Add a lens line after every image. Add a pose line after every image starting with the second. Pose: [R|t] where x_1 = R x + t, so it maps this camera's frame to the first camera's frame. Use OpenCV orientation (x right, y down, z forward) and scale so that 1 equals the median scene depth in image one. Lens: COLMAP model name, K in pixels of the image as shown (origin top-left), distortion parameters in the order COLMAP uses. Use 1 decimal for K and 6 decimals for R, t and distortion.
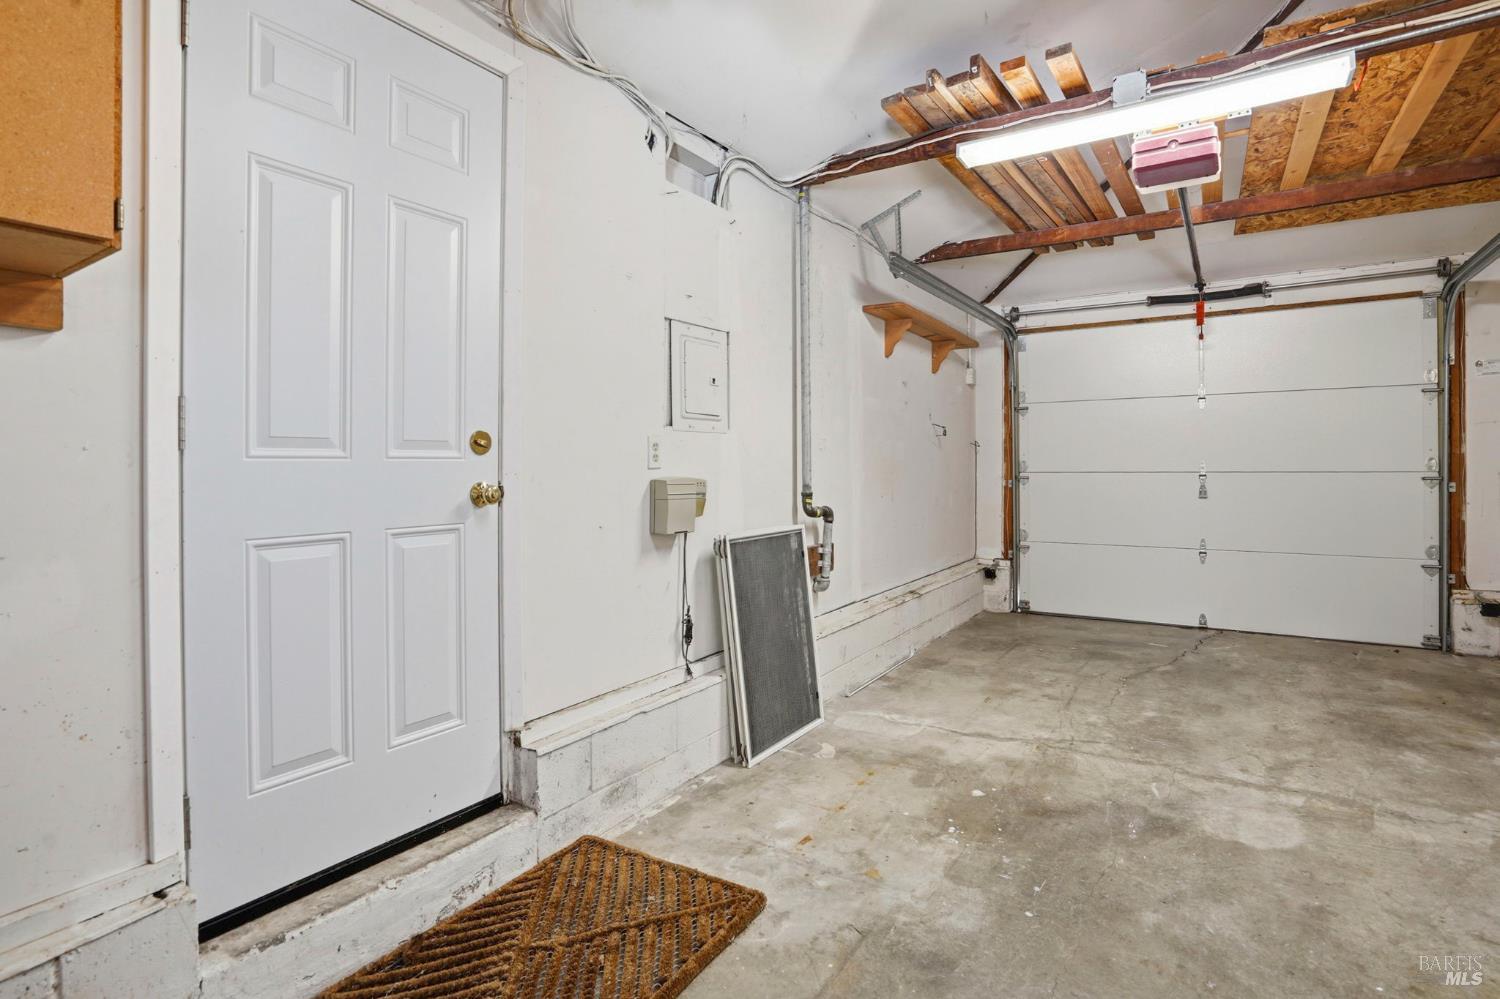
lens RADIAL K [[716.7, 0, 742.9], [0, 716.7, 477.2], [0, 0, 1]] dist [-0.042898, 0.011616]
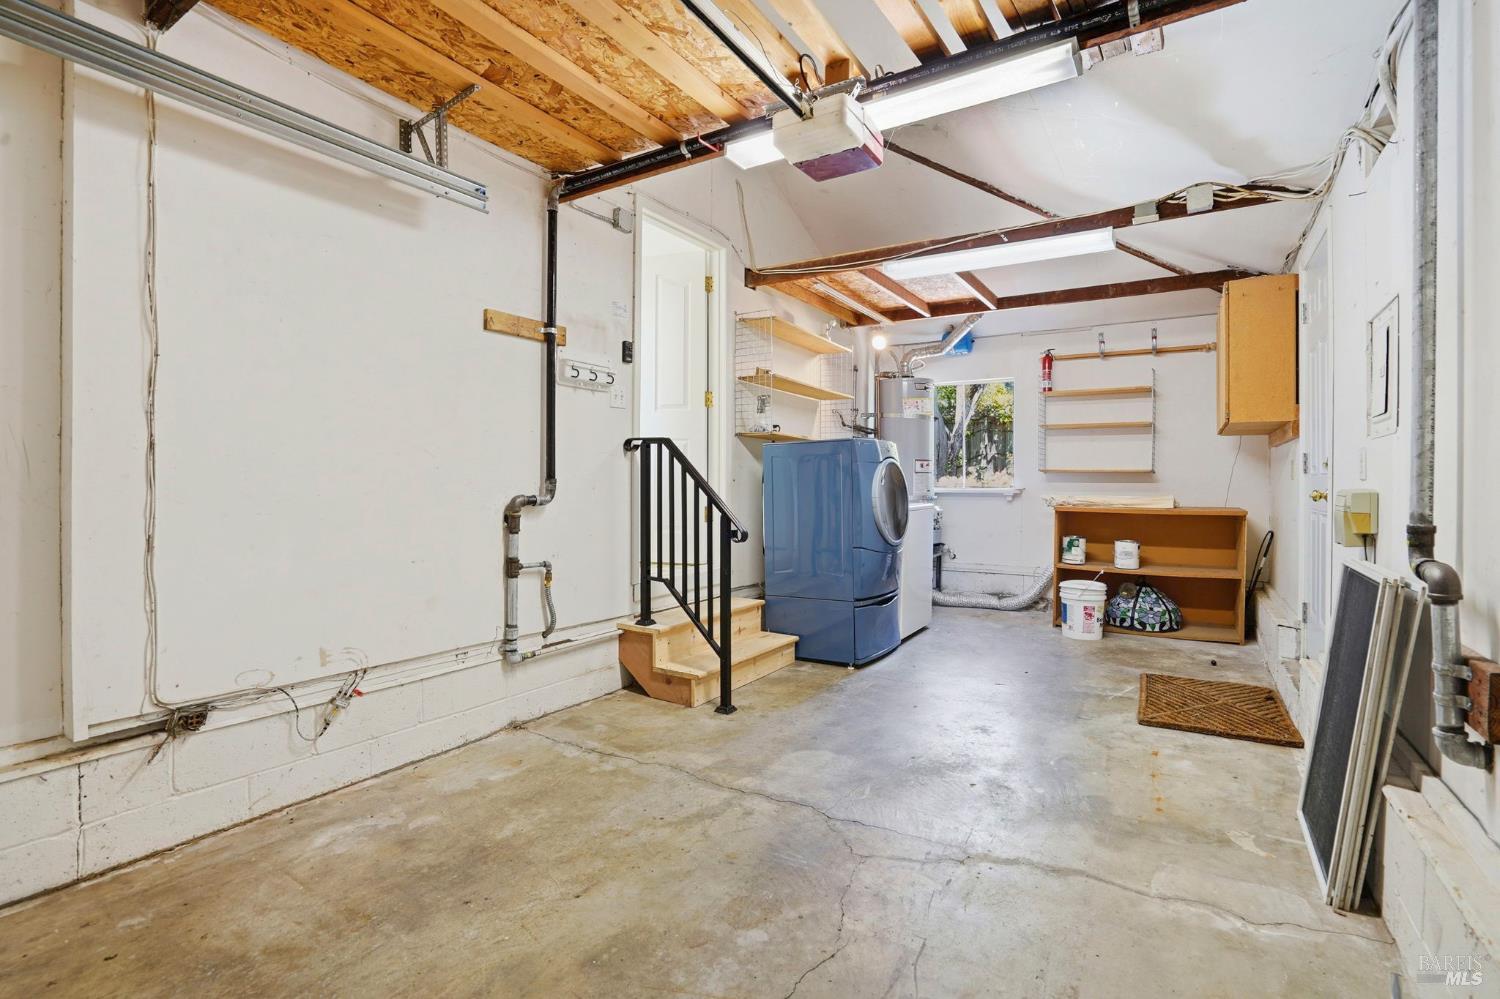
lens RADIAL K [[716.7, 0, 742.9], [0, 716.7, 477.2], [0, 0, 1]] dist [-0.042898, 0.011616]
pose [[-0.999636, -0.003281, -0.026763, 0.749516], [-0.003396, 0.999985, 0.004217, -0.013782], [0.026749, 0.004306, -0.999633, 1.906531]]
